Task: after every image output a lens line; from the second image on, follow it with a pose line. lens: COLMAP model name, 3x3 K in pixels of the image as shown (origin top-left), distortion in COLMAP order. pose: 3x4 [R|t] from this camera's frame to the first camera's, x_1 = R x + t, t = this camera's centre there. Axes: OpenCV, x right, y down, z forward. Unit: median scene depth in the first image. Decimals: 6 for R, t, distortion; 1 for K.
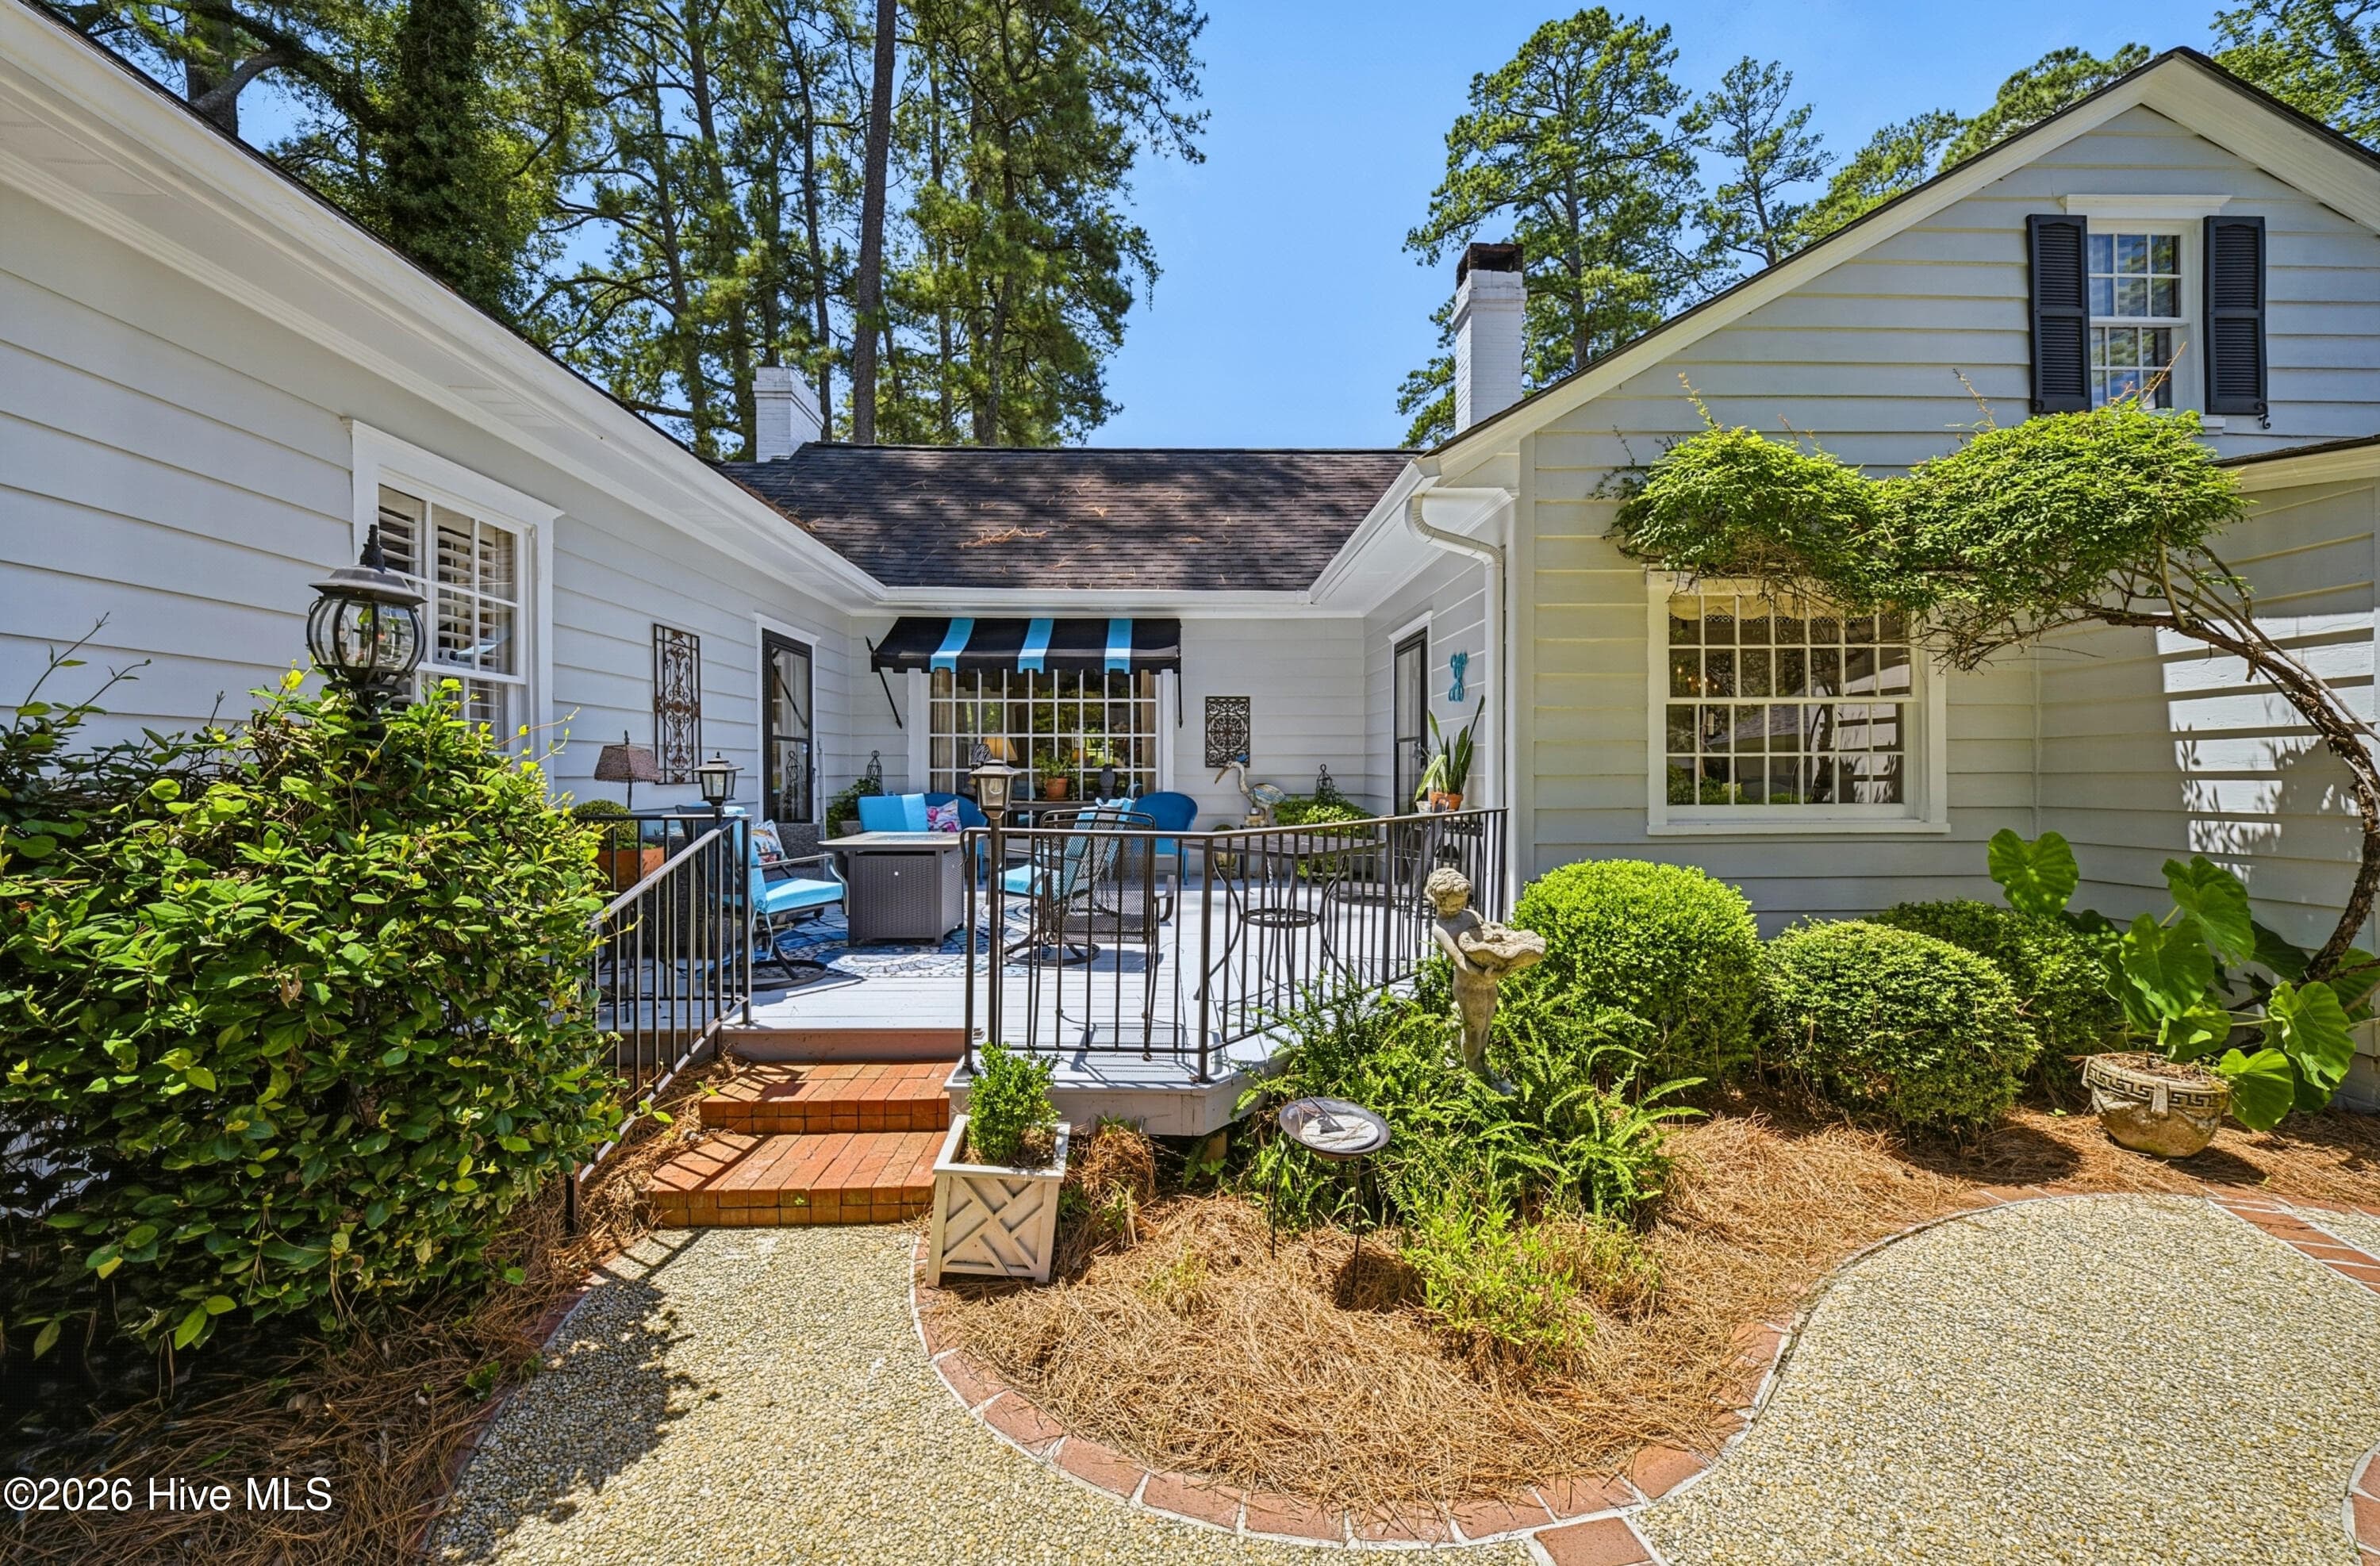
lens RADIAL K [[859.0, 0, 1184.6], [0, 859.0, 782.1], [0, 0, 1]] dist [0.000781, 0.000053]
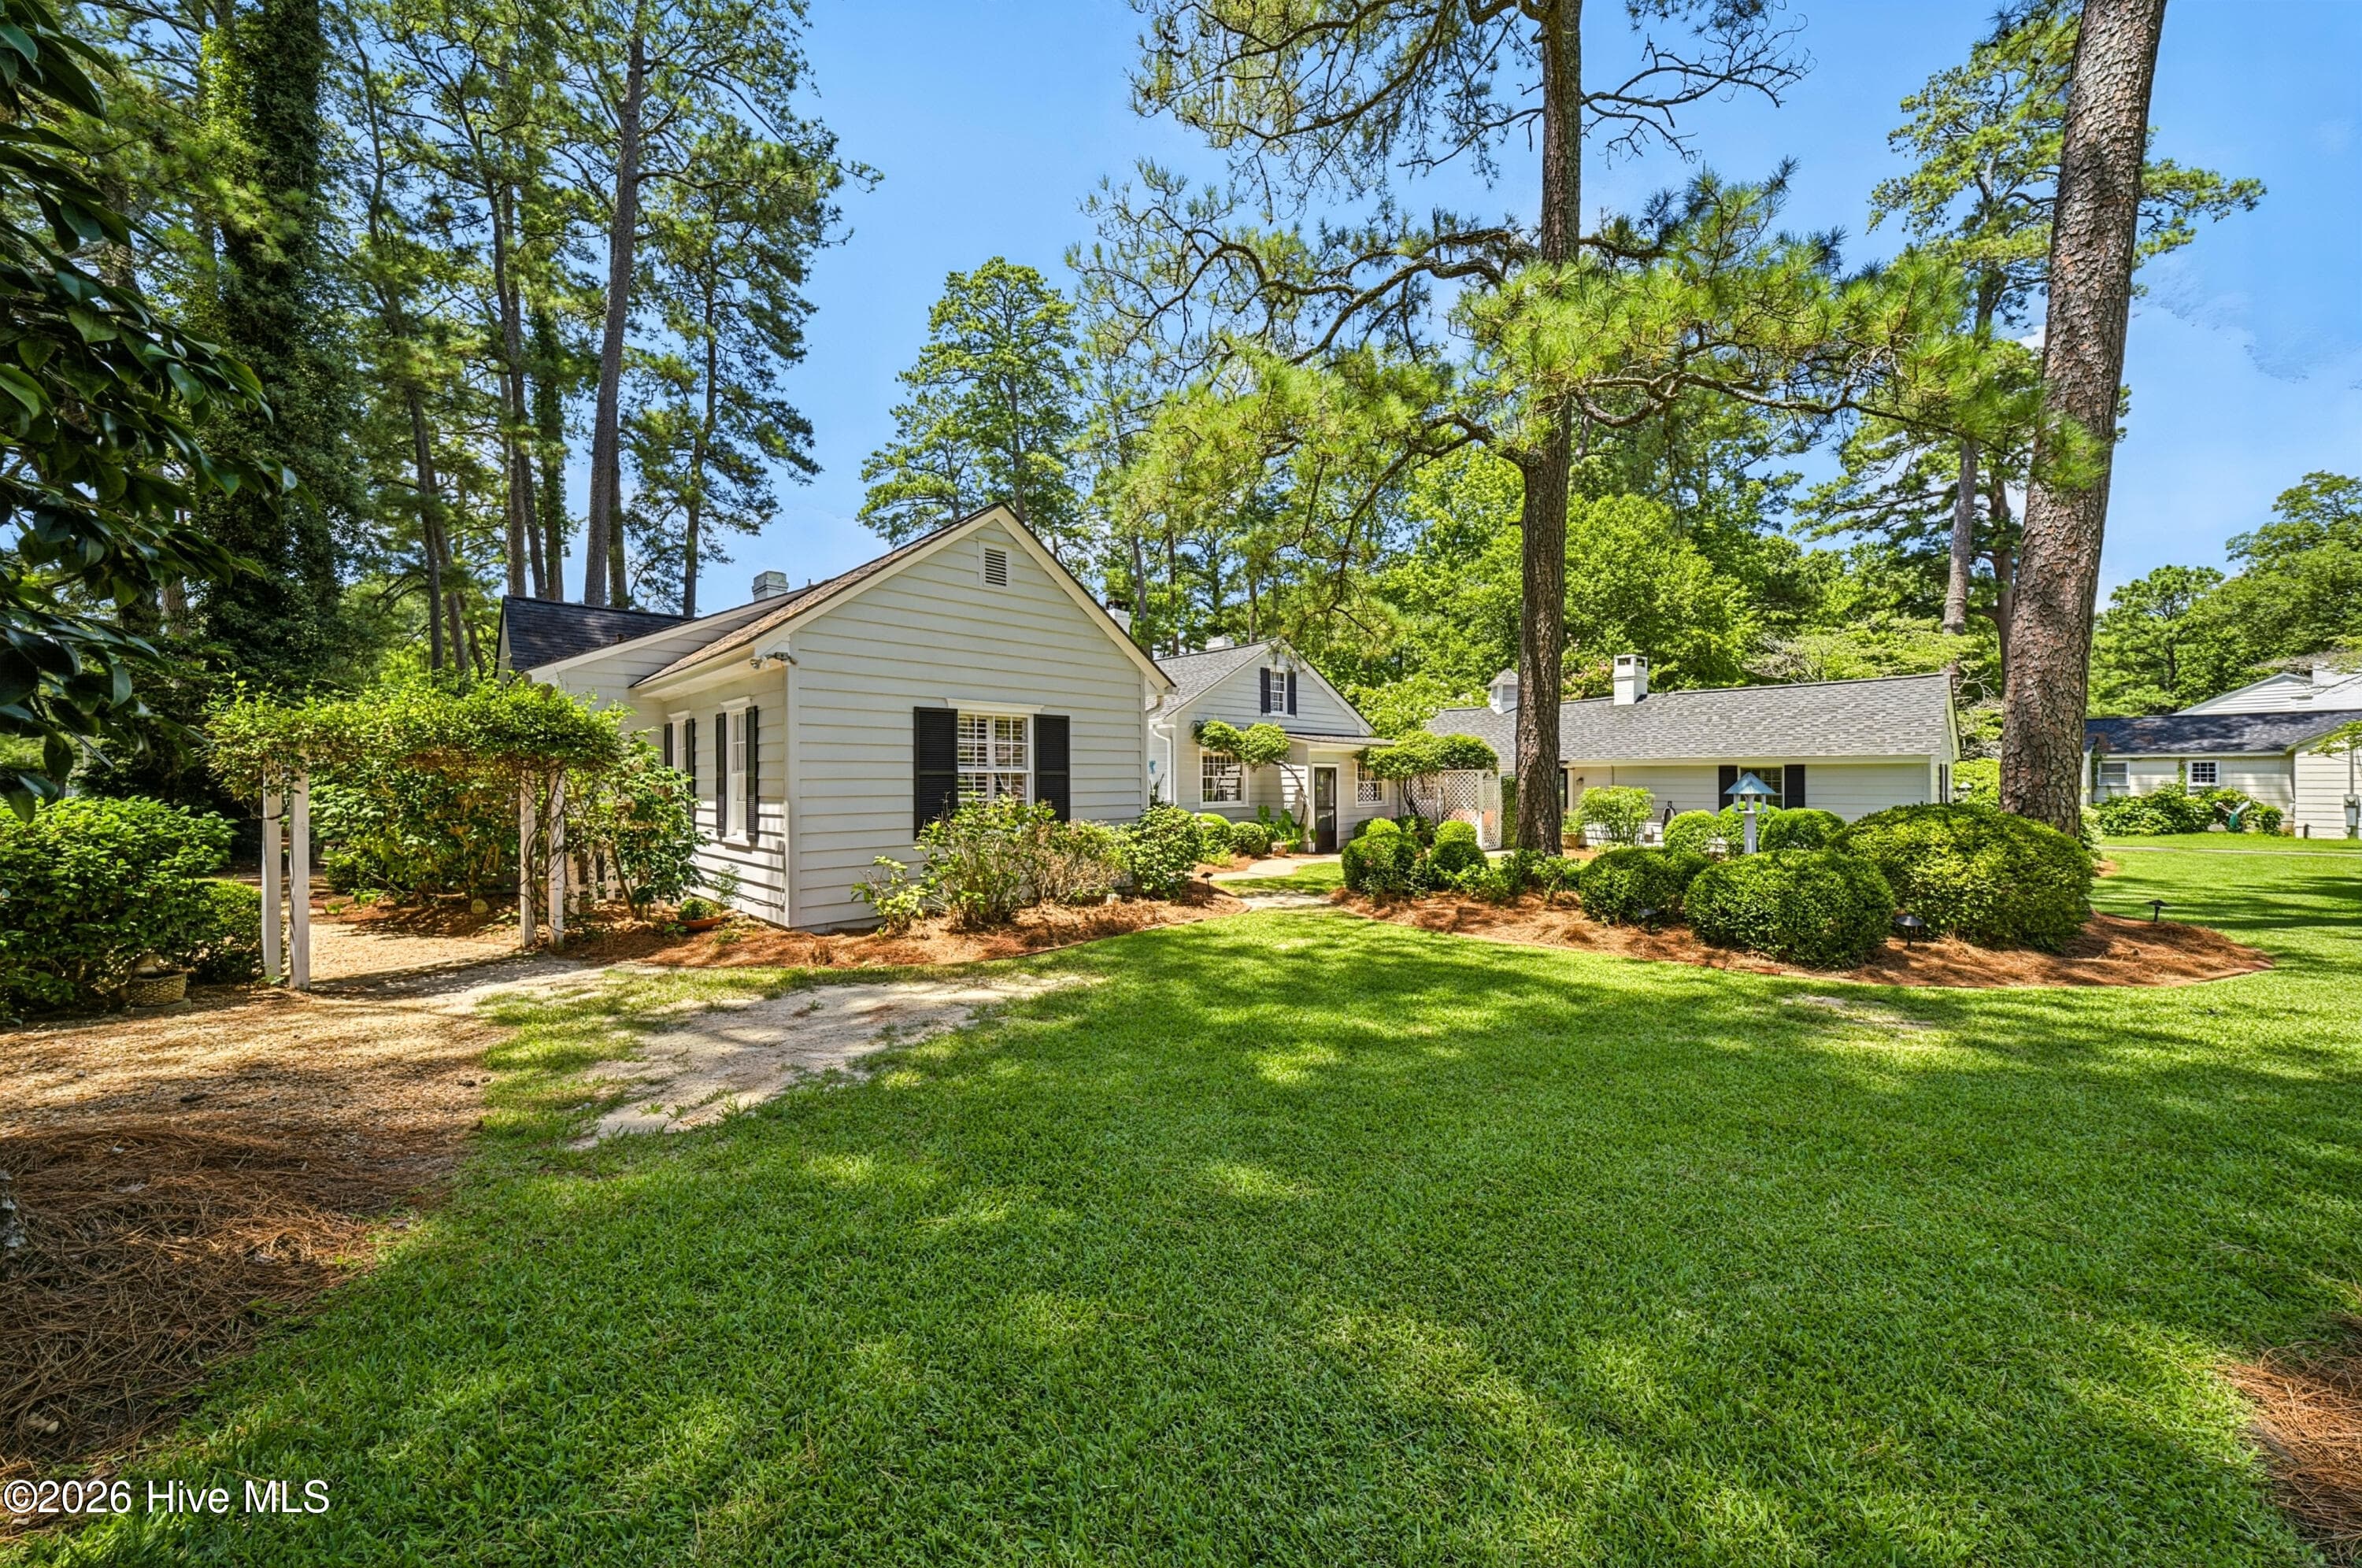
lens RADIAL K [[793.1, 0, 1180.7], [0, 793.1, 784.5], [0, 0, 1]] dist [0.000102, -0.000004]
pose [[0.751237, 0.000356, 0.660033, -2.011127], [-0.003518, 0.999988, 0.003465, -0.065031], [-0.660024, -0.004925, 0.751229, -1.784152]]
